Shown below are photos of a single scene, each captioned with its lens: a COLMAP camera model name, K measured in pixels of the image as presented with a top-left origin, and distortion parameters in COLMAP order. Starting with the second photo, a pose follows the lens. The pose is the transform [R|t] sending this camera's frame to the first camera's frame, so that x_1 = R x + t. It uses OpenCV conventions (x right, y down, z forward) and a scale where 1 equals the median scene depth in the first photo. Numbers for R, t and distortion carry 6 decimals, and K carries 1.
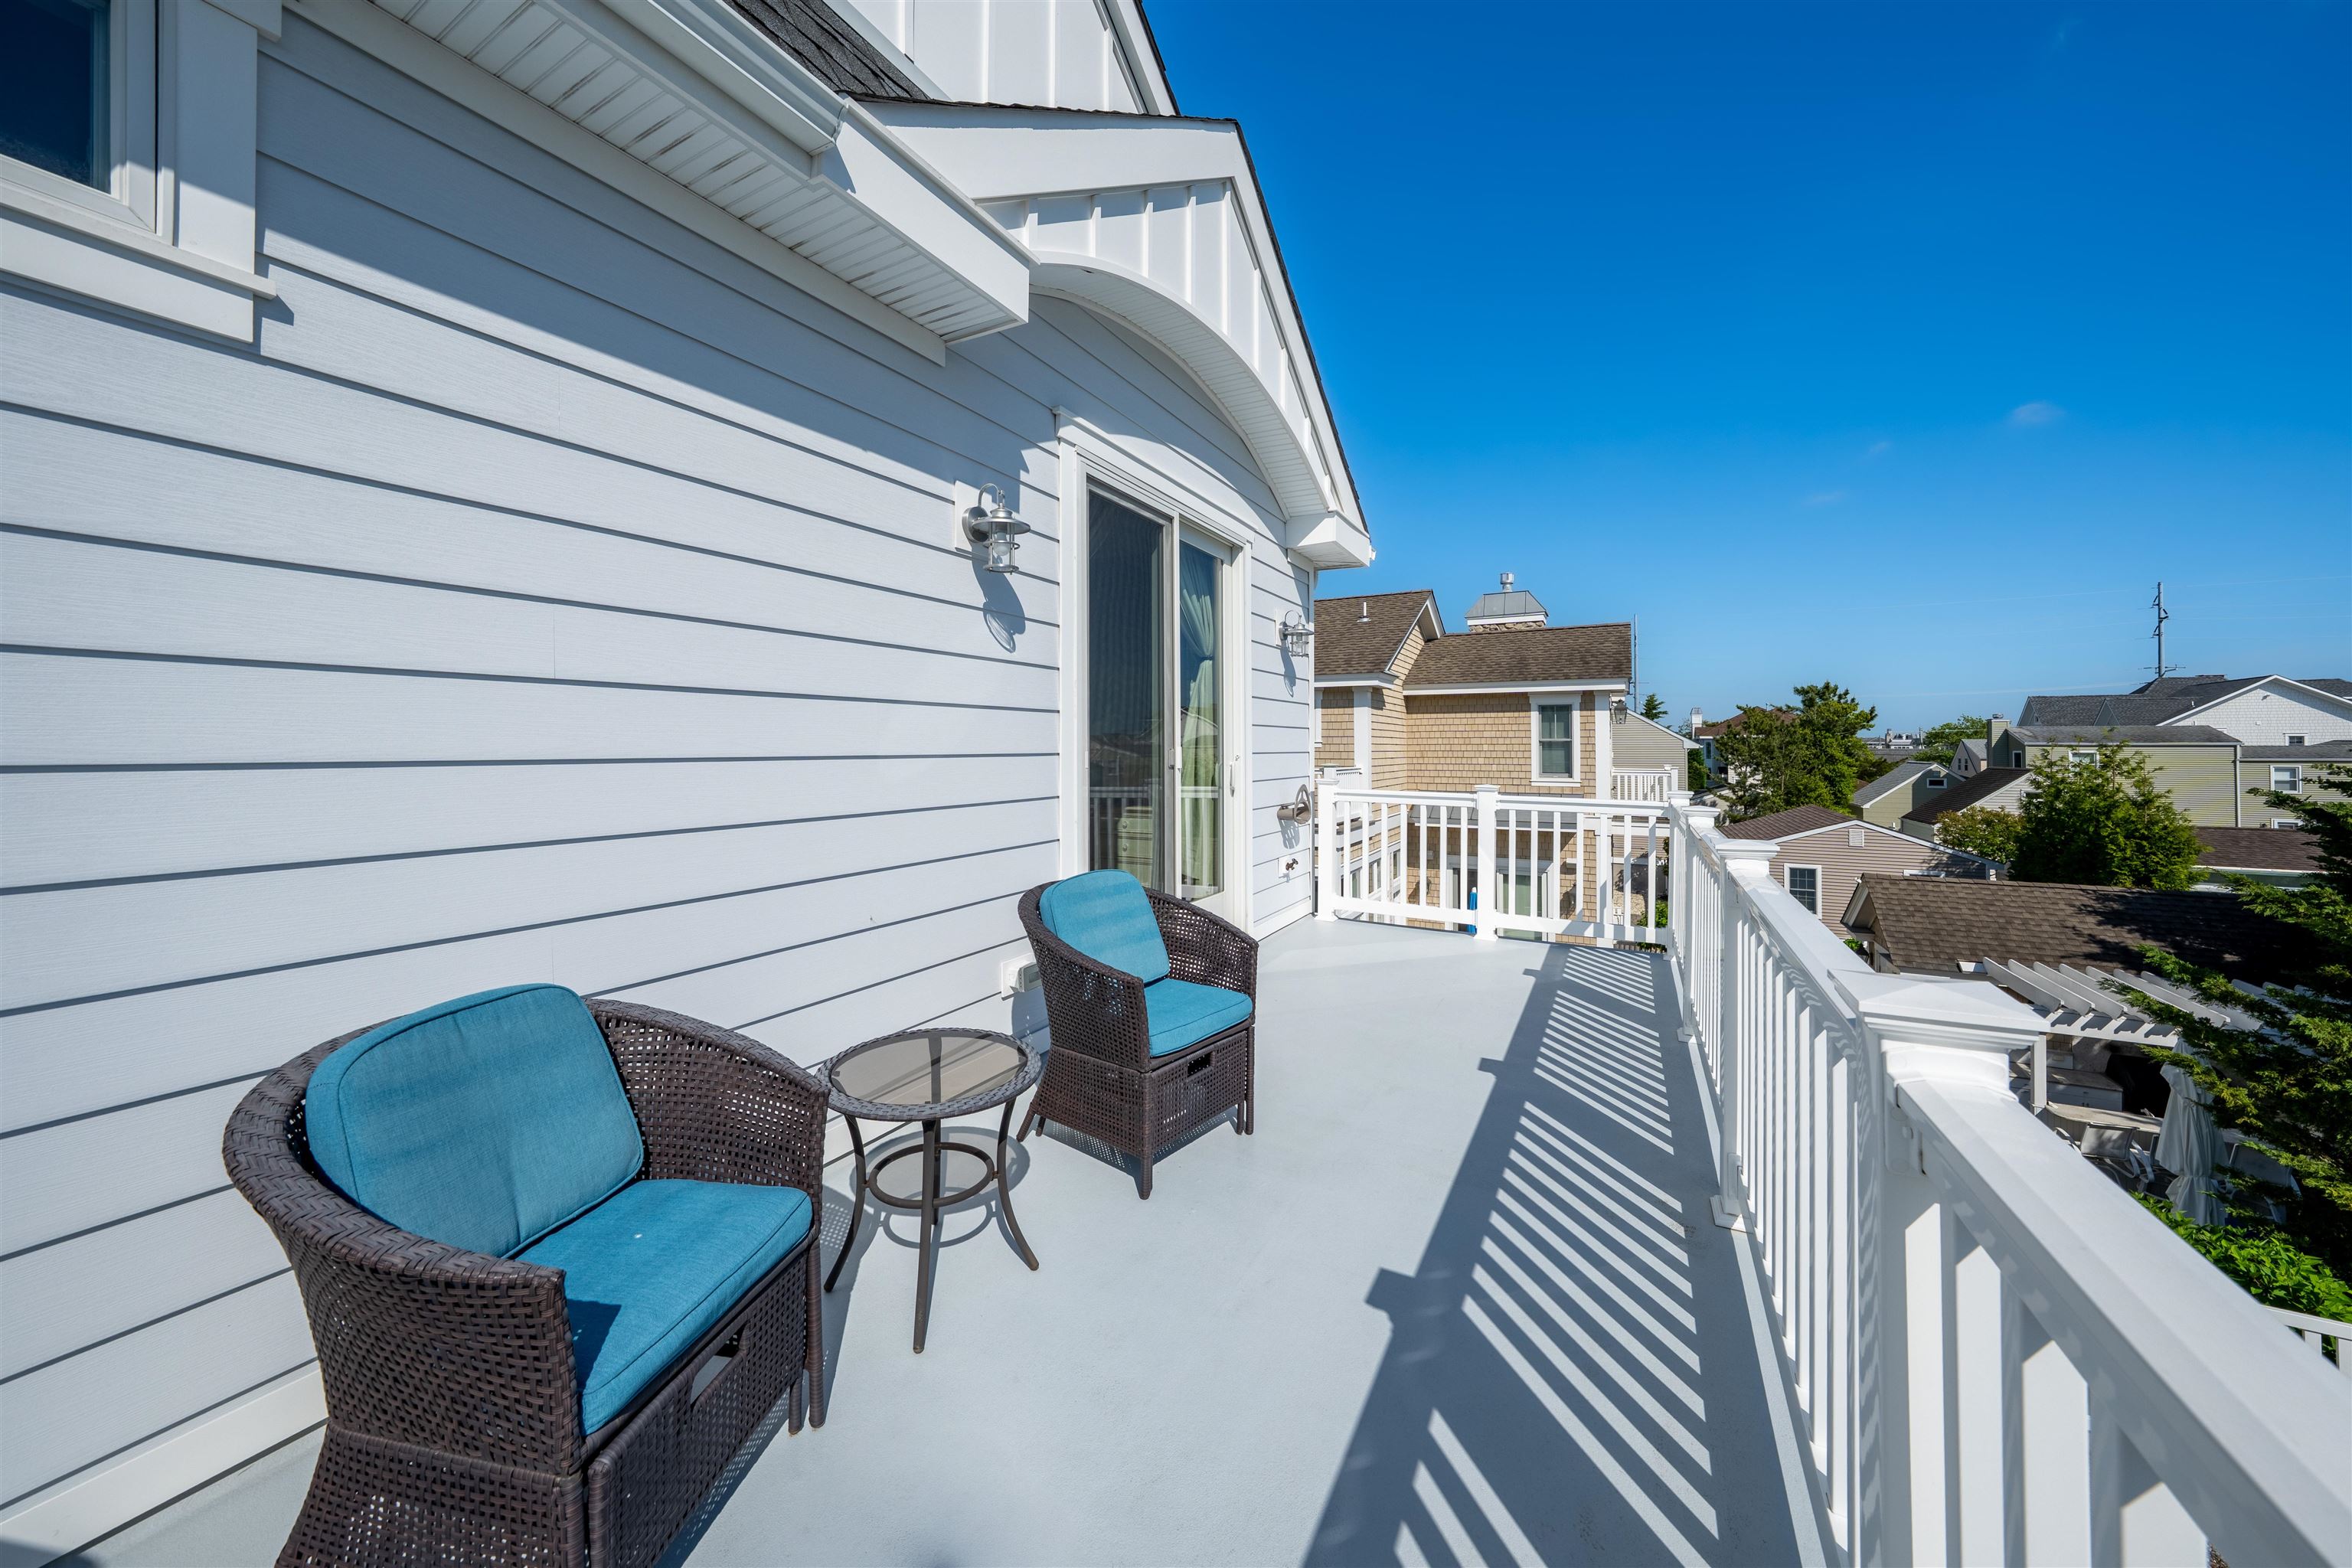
lens RADIAL K [[829.1, 0, 1180.6], [0, 829.1, 772.5], [0, 0, 1]] dist [-0.013788, -0.000107]
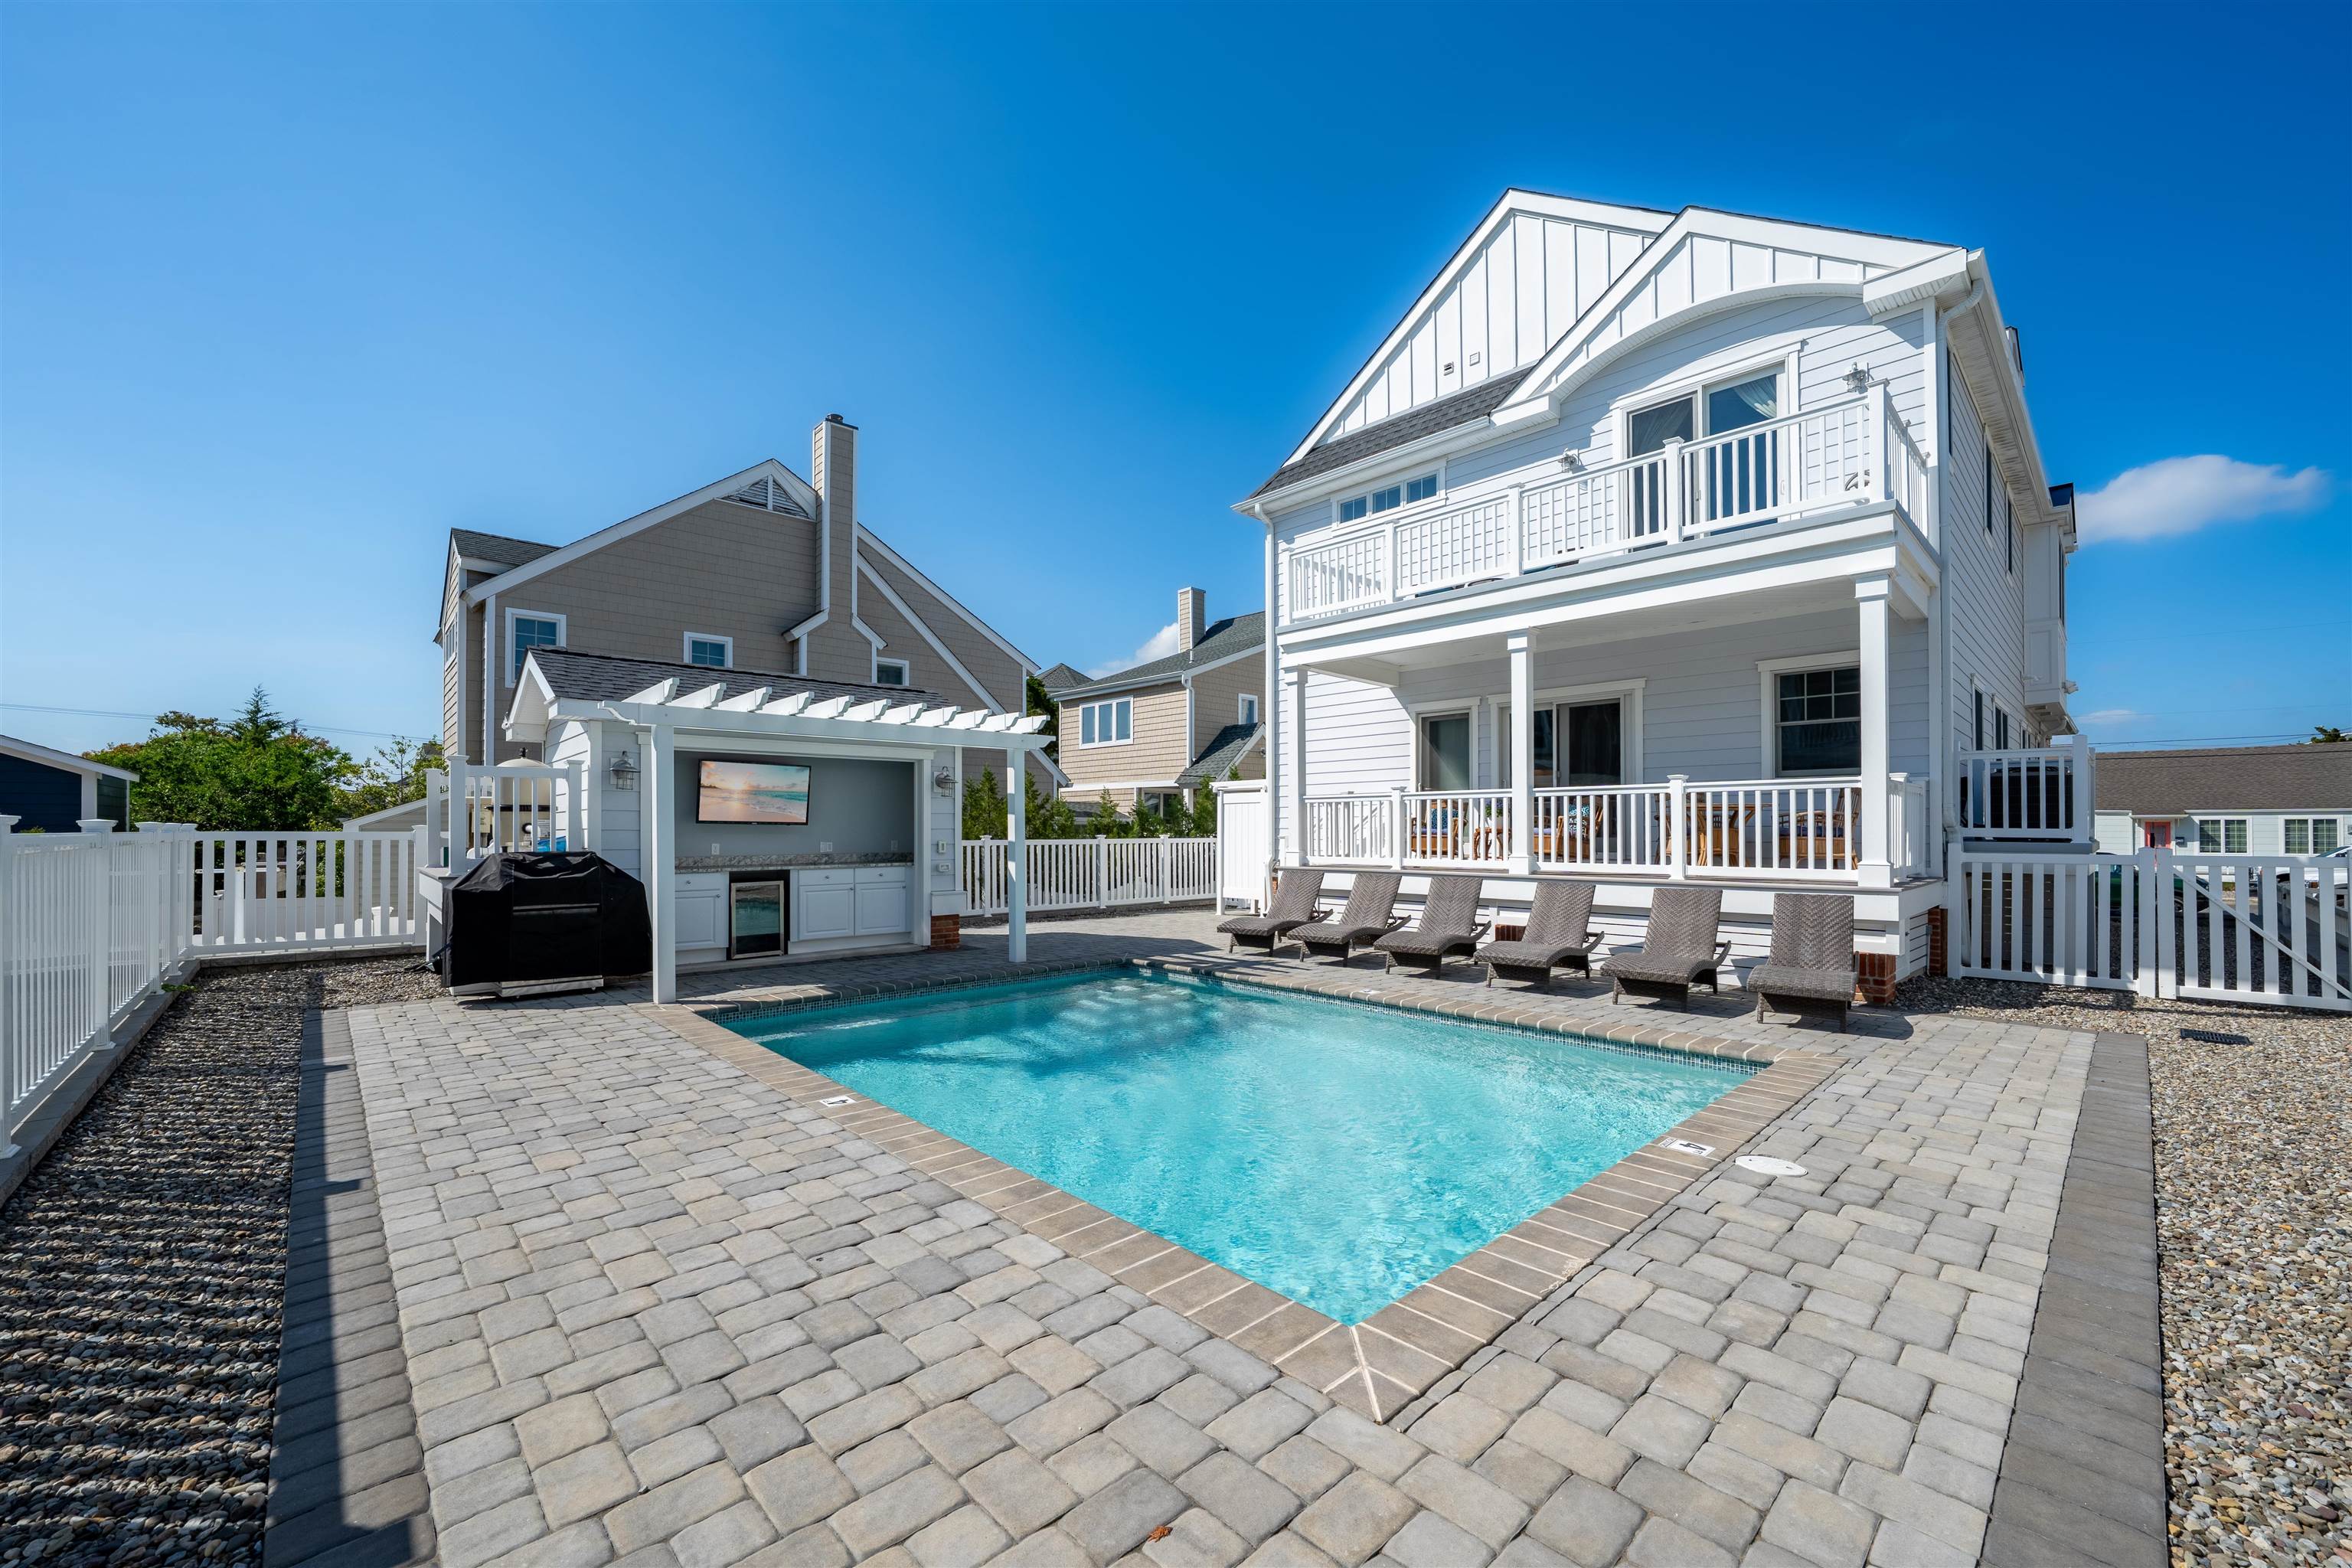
lens RADIAL K [[916.2, 0, 1176.0], [0, 916.2, 807.2], [0, 0, 1]] dist [0.000042, 0.000000]
pose [[-0.314942, -0.004051, -0.949102, 0.707122], [-0.007949, 0.999967, -0.001630, 0.213384], [0.949078, 0.007031, -0.314964, 0.113238]]
